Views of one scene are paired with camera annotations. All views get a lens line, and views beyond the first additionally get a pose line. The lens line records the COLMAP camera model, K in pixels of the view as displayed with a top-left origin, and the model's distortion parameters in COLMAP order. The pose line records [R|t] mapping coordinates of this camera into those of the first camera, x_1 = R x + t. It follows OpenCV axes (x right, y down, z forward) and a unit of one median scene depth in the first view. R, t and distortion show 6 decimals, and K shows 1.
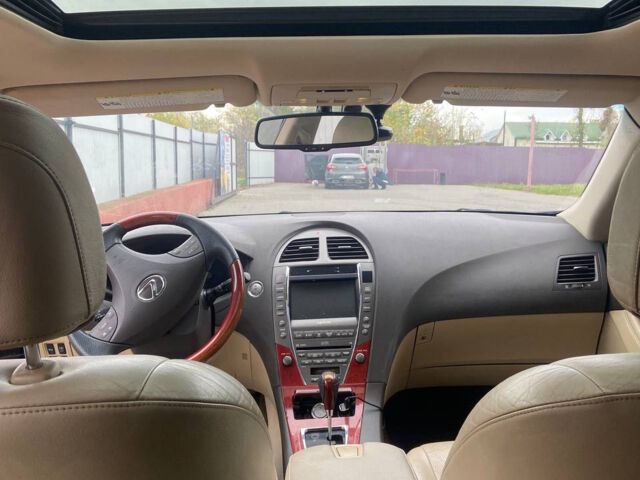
lens RADIAL K [[633.3, 0, 319.8], [0, 633.3, 237.4], [0, 0, 1]] dist [0.058942, 0.000000]
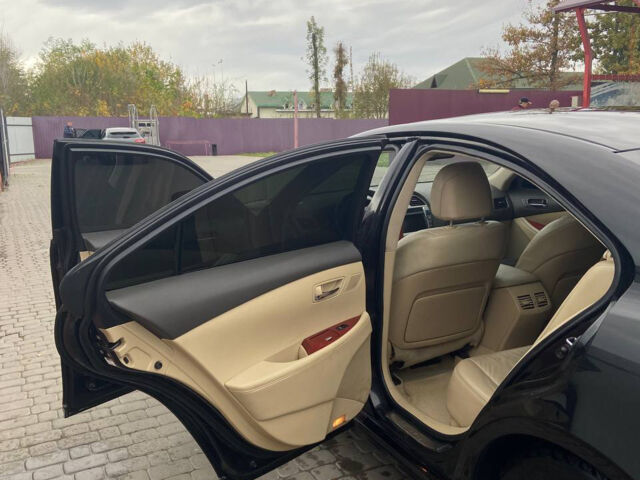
lens RADIAL K [[633.3, 0, 319.2], [0, 633.3, 232.3], [0, 0, 1]] dist [0.058942, 0.000000]
pose [[0.923505, -0.084256, 0.374219, -1.174275], [0.069101, 0.996160, 0.053758, -0.016807], [-0.377312, -0.023786, 0.925781, -0.988442]]
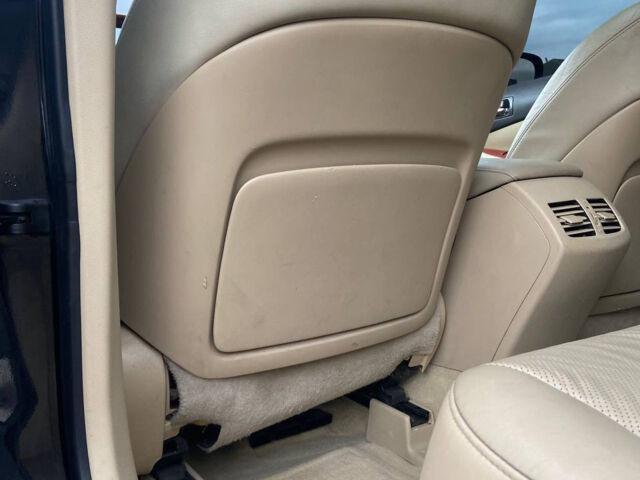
lens RADIAL K [[633.3, 0, 322.0], [0, 633.3, 246.2], [0, 0, 1]] dist [0.058942, 0.000000]
pose [[0.825498, -0.063156, 0.560860, -0.531078], [0.092616, 0.995407, -0.024228, 0.332000], [-0.556754, 0.071944, 0.827556, 0.069550]]
